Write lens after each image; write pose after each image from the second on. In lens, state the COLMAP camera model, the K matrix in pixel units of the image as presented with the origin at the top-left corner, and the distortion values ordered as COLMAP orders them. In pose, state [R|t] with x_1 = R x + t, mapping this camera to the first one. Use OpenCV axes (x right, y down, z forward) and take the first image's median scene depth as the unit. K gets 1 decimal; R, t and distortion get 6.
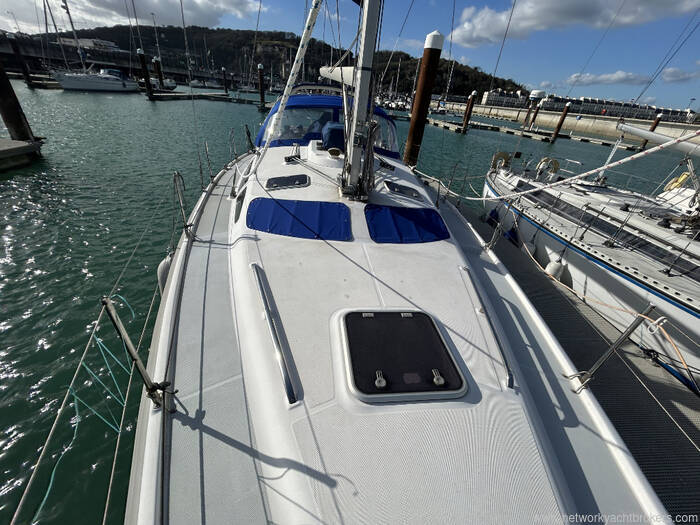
lens RADIAL K [[279.2, 0, 349.8], [0, 279.2, 264.0], [0, 0, 1]] dist [0.001478, 0.000061]
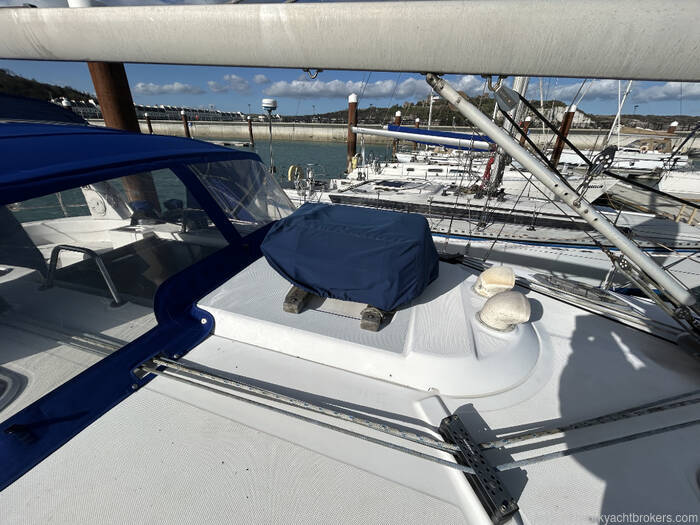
lens RADIAL K [[279.2, 0, 350.2], [0, 279.2, 260.4], [0, 0, 1]] dist [0.001478, 0.000061]
pose [[0.388988, -0.464986, 0.795284, -0.046128], [0.490466, 0.835285, 0.248478, -0.071588], [-0.779828, 0.293405, 0.552976, 0.111989]]
